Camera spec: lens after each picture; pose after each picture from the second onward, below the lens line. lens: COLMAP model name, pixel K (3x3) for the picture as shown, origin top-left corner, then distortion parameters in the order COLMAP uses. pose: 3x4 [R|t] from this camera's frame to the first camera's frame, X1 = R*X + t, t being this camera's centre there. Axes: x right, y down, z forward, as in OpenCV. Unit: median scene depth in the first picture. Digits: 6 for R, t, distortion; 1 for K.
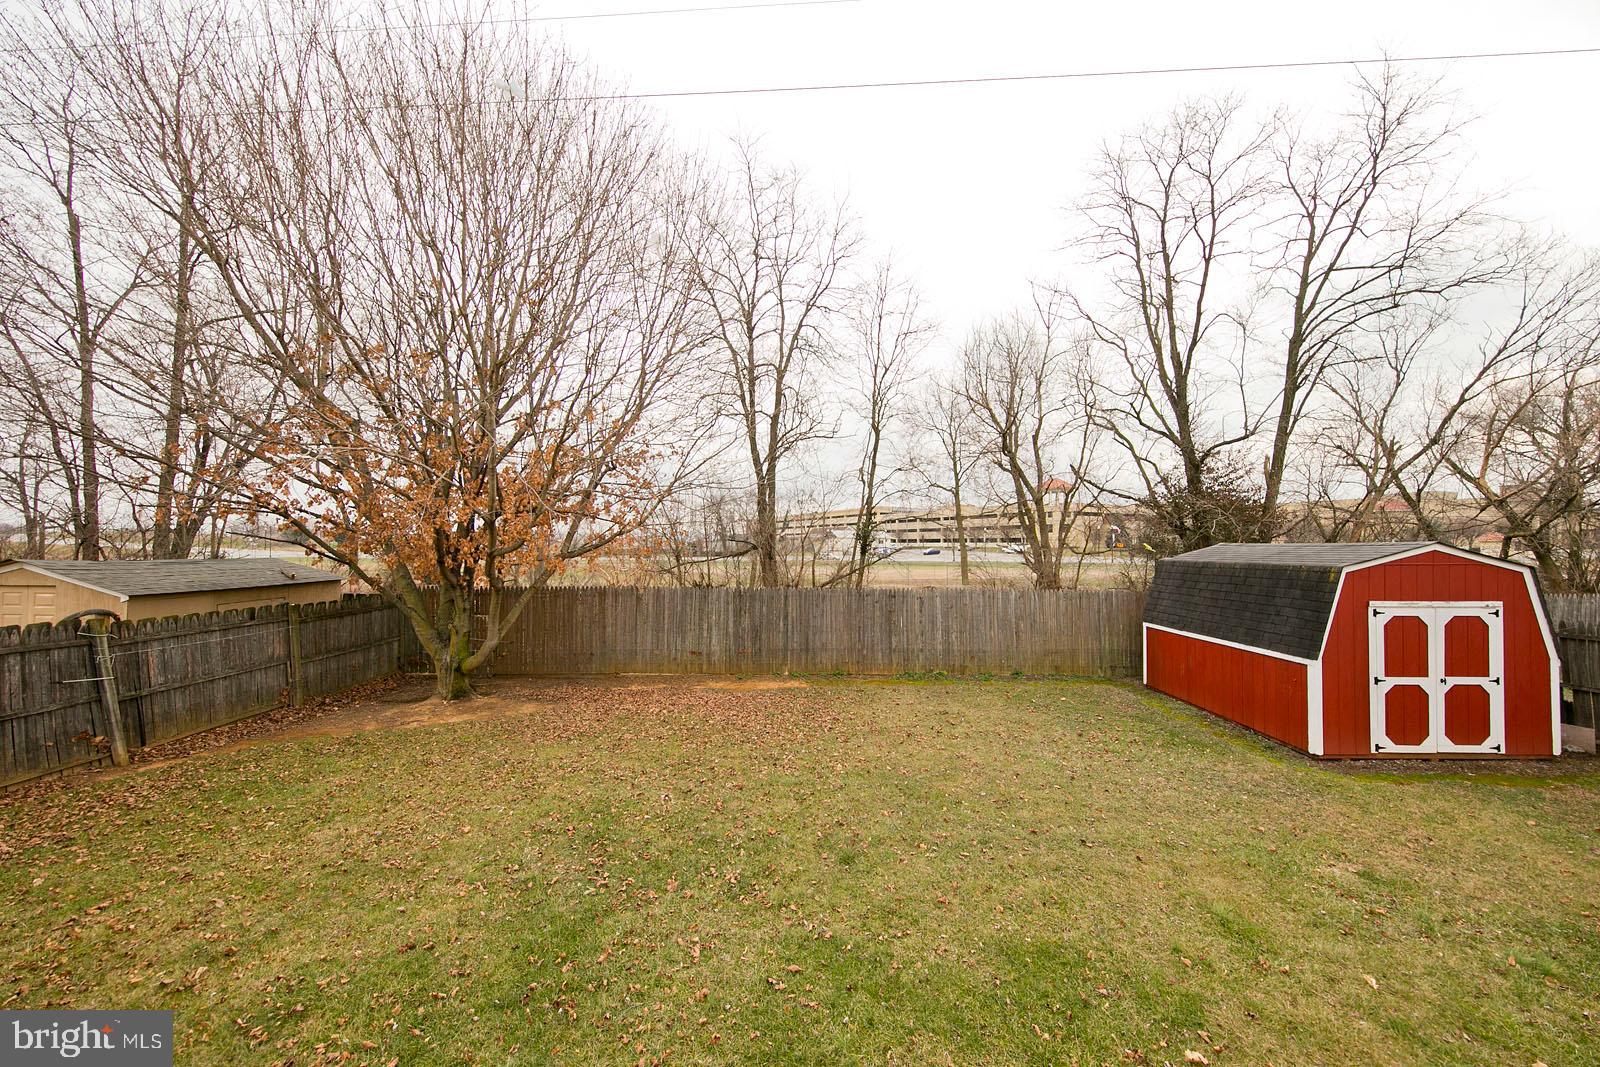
lens RADIAL K [[561.9, 0, 803.9], [0, 561.9, 537.9], [0, 0, 1]] dist [0.007105, -0.001464]
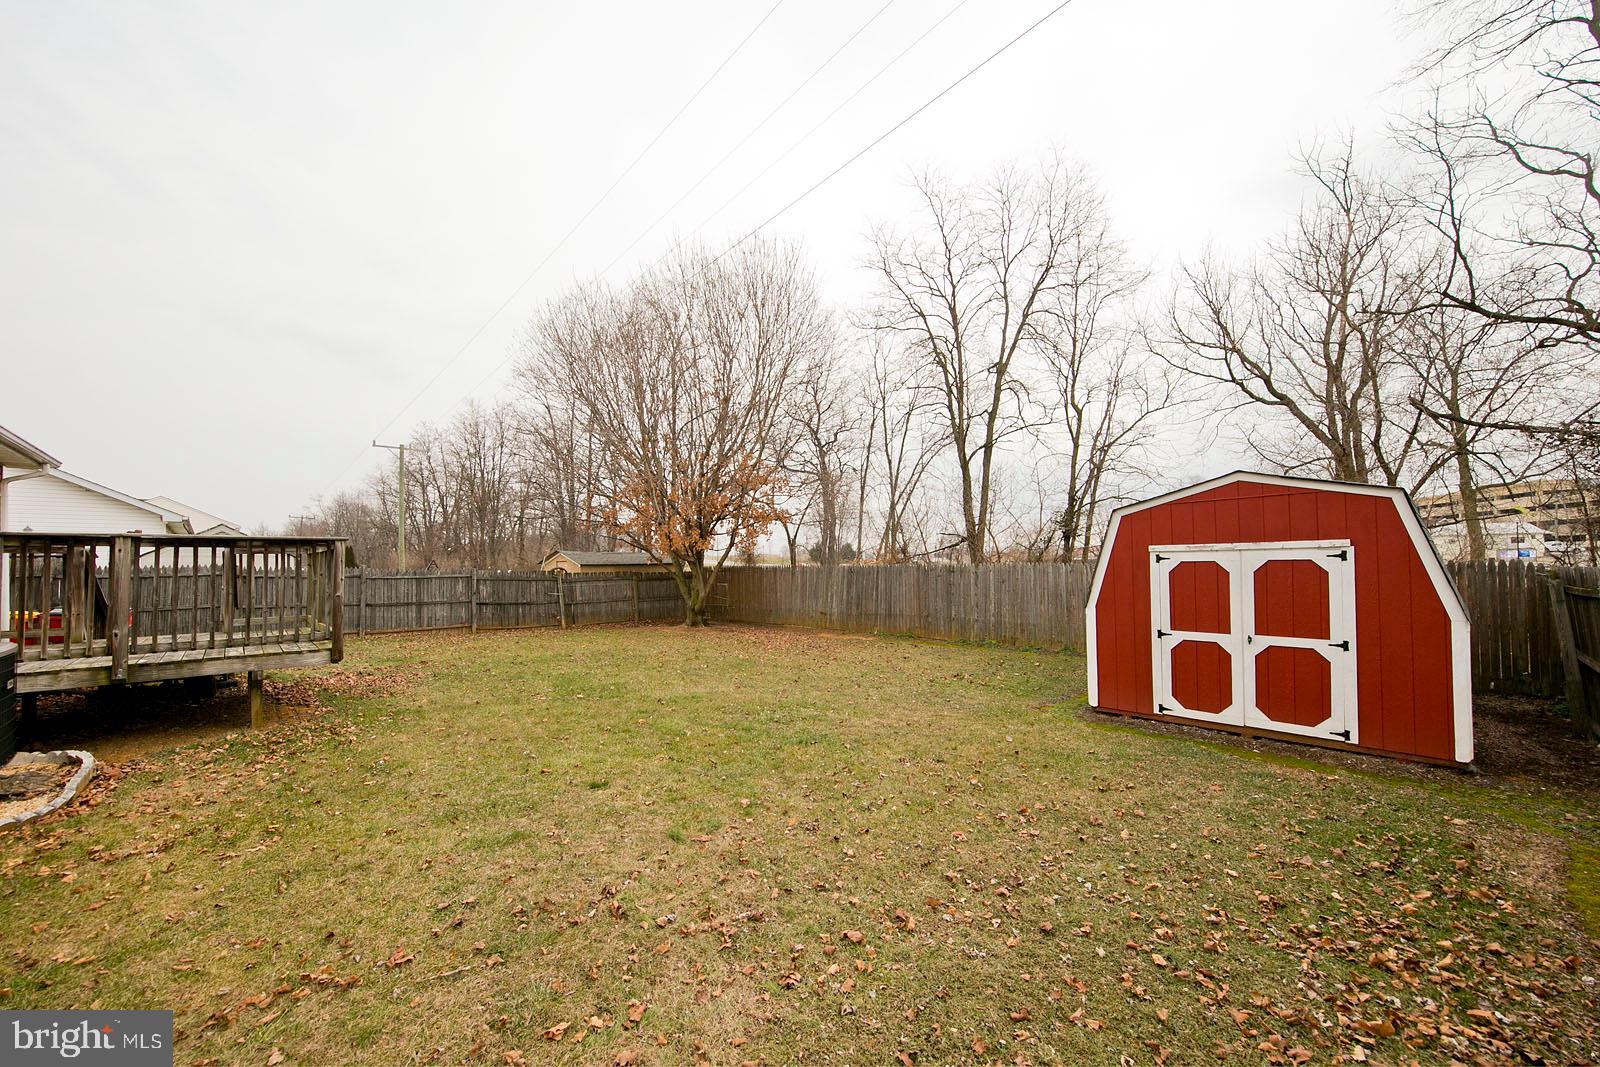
lens RADIAL K [[594.5, 0, 805.3], [0, 594.5, 559.2], [0, 0, 1]] dist [0.006603, -0.000197]
pose [[0.699593, -0.021513, -0.714218, 0.805993], [0.029607, 0.999561, -0.001108, 0.073506], [0.713928, -0.020371, 0.699923, -0.038108]]
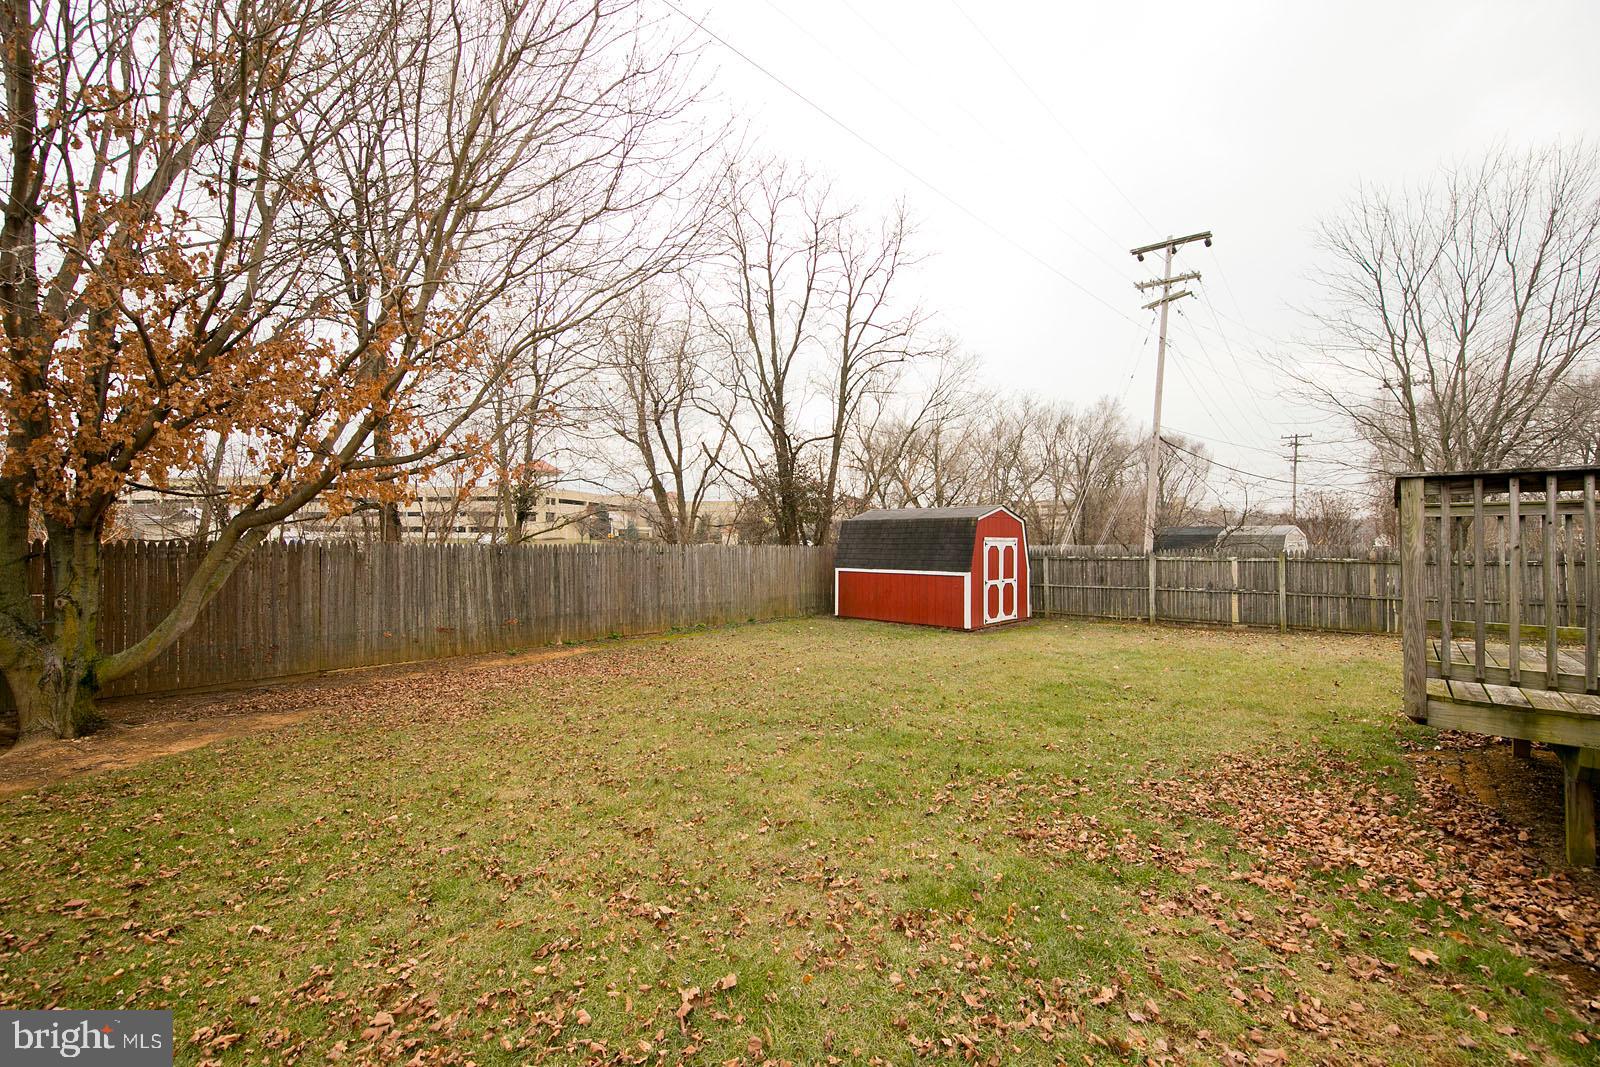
lens RADIAL K [[652.6, 0, 812.7], [0, 652.6, 542.4], [0, 0, 1]] dist [0.004818, -0.000761]
pose [[0.661574, 0.000405, 0.749880, -0.525445], [-0.013046, 0.999855, 0.010970, 0.070232], [-0.749767, -0.017040, 0.661483, 0.045857]]
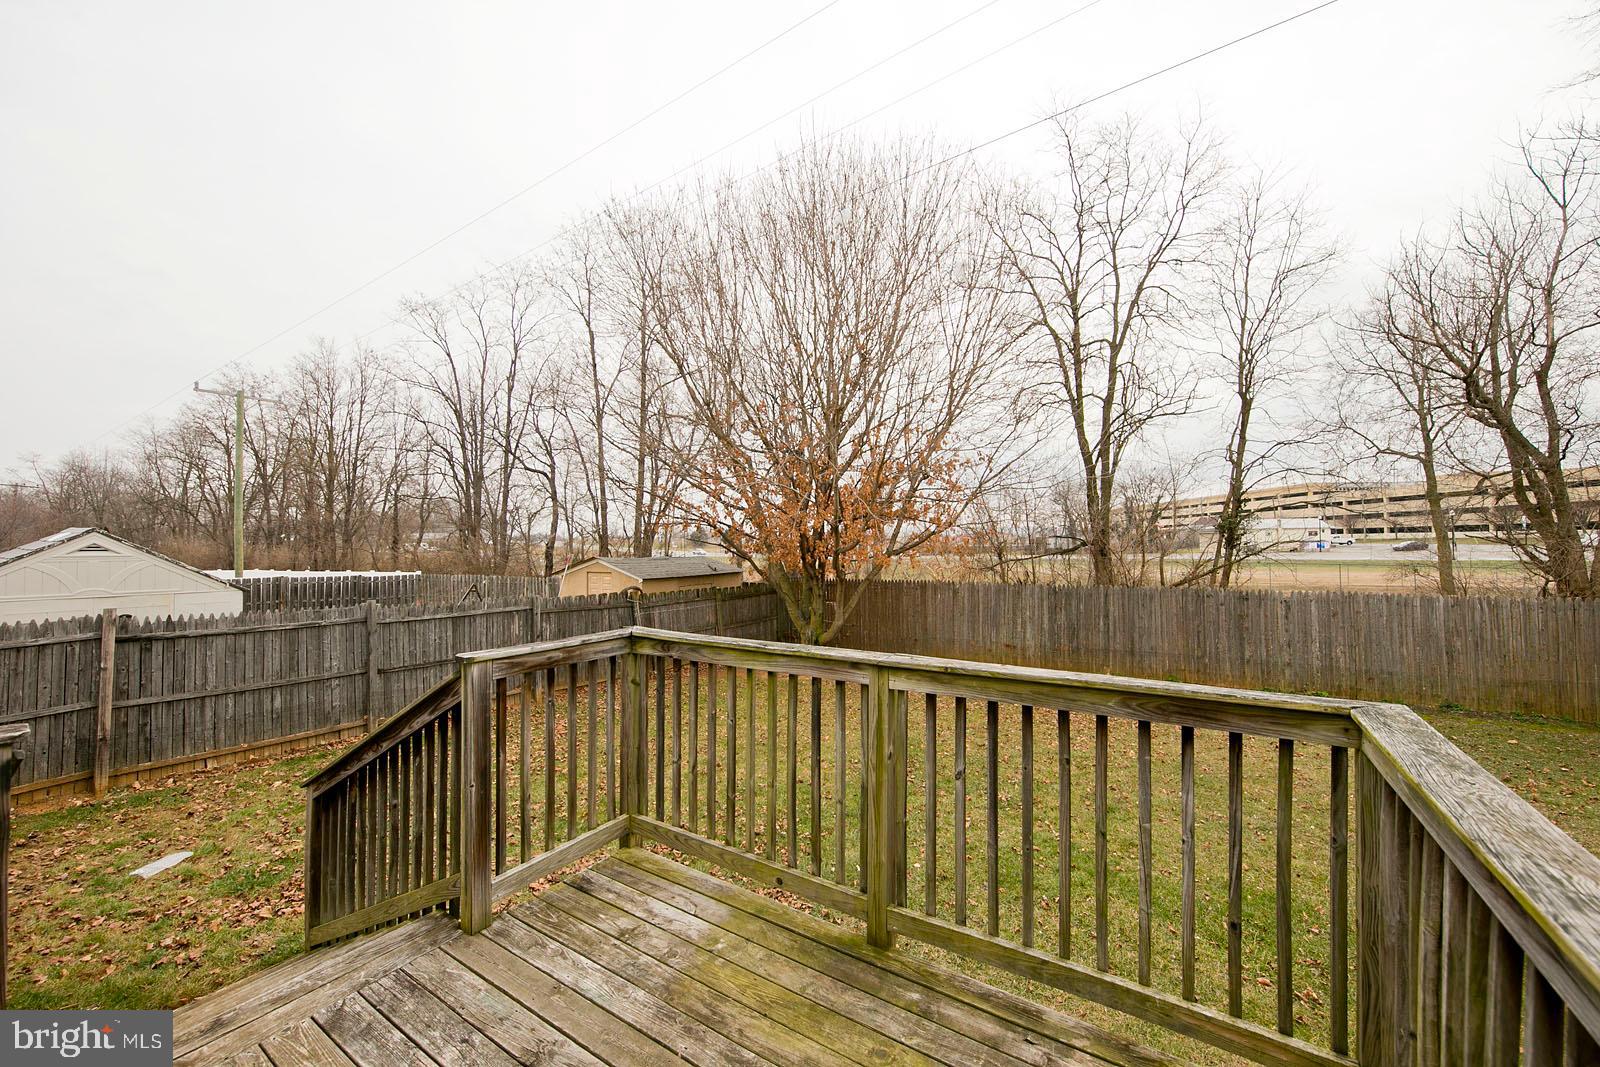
lens RADIAL K [[611.5, 0, 803.4], [0, 611.5, 537.5], [0, 0, 1]] dist [0.010915, -0.000198]
pose [[0.845841, -0.018760, -0.533105, 0.091404], [0.021423, 0.999770, -0.001191, -0.003172], [0.533005, -0.010414, 0.846048, -0.160375]]
